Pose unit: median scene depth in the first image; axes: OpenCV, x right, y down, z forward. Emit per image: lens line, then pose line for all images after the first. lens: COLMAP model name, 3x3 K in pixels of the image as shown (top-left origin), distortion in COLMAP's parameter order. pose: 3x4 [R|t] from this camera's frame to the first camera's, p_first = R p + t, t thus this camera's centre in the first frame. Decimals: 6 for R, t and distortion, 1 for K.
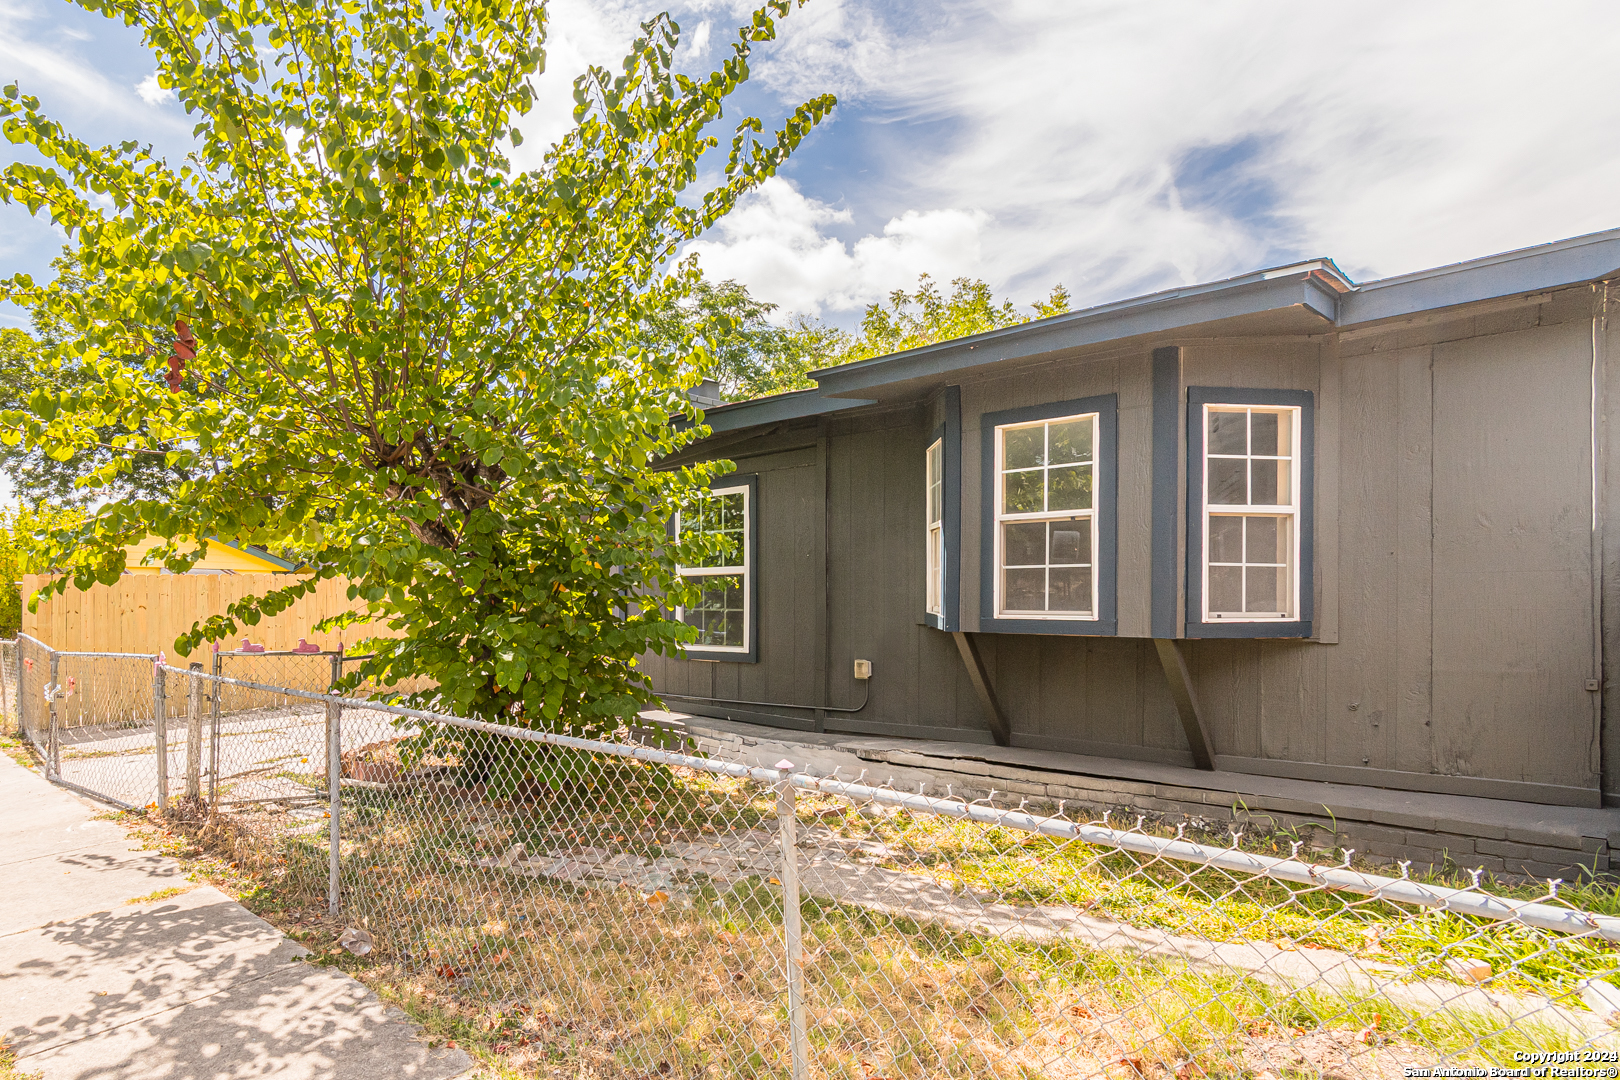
lens RADIAL K [[729.1, 0, 775.4], [0, 729.1, 604.7], [0, 0, 1]] dist [0.005496, -0.003071]
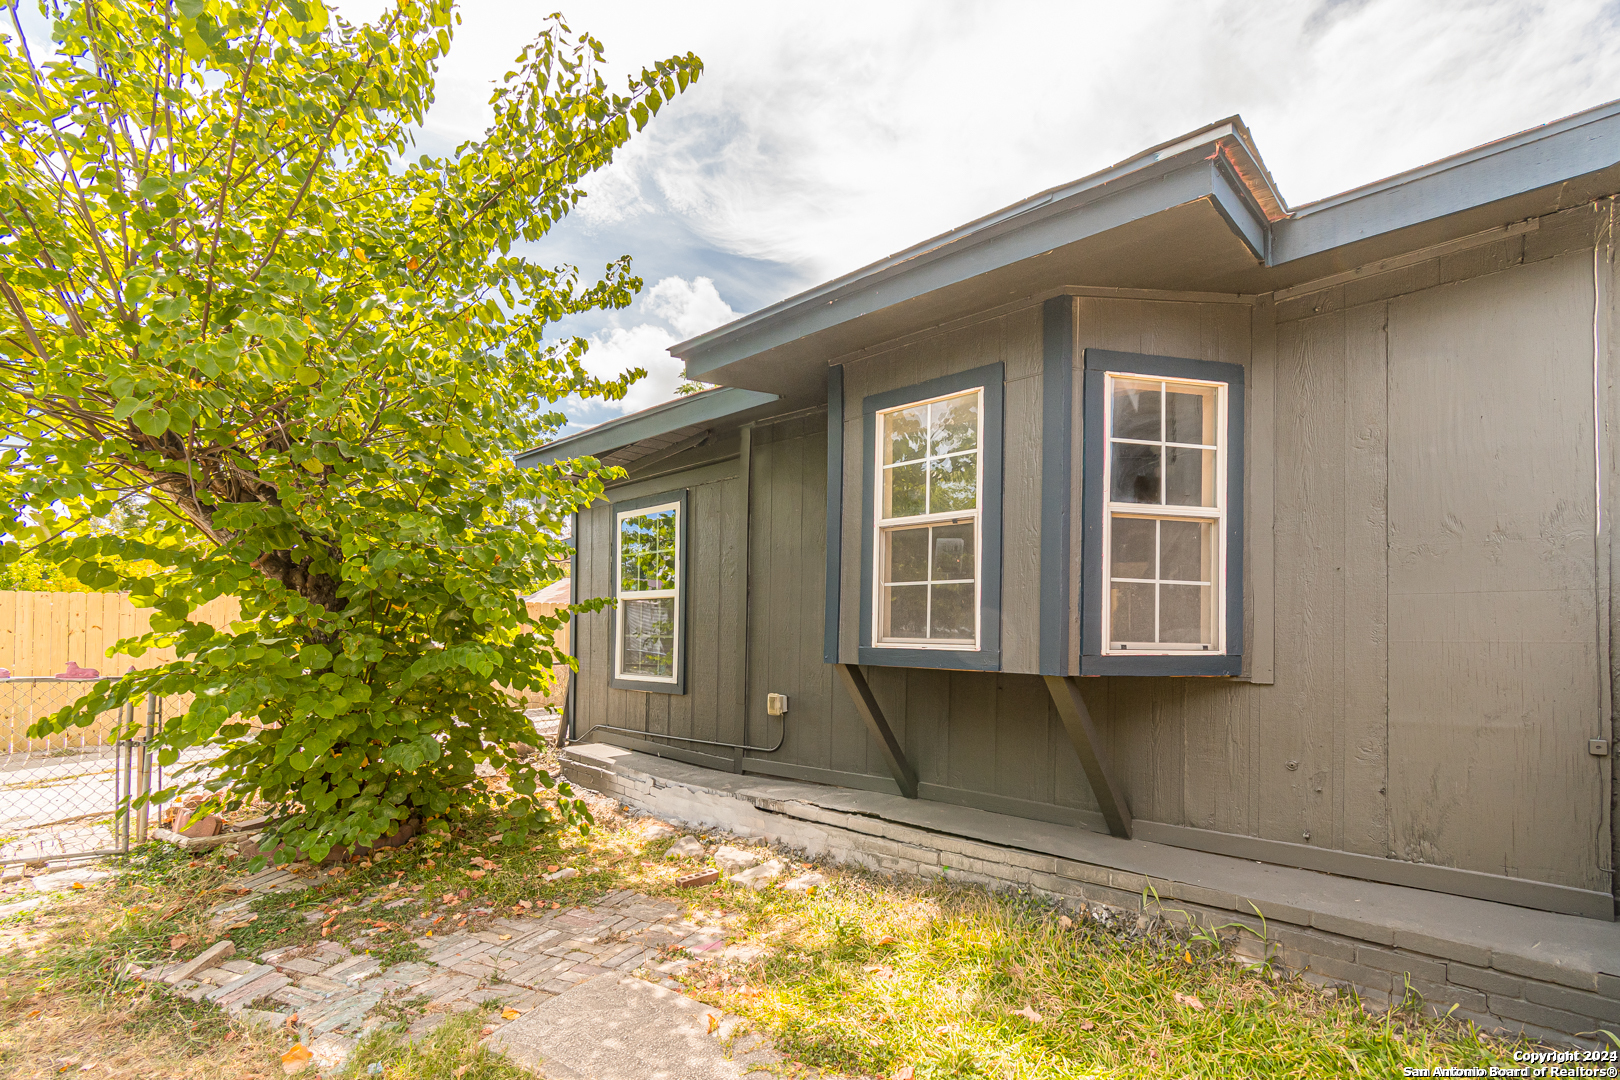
lens RADIAL K [[729.1, 0, 803.1], [0, 729.1, 618.0], [0, 0, 1]] dist [0.005496, -0.003071]
pose [[0.998205, 0.014788, 0.058042, 0.205706], [-0.013533, 0.999667, -0.021959, 0.006034], [-0.058348, 0.021134, 0.998073, 0.230075]]
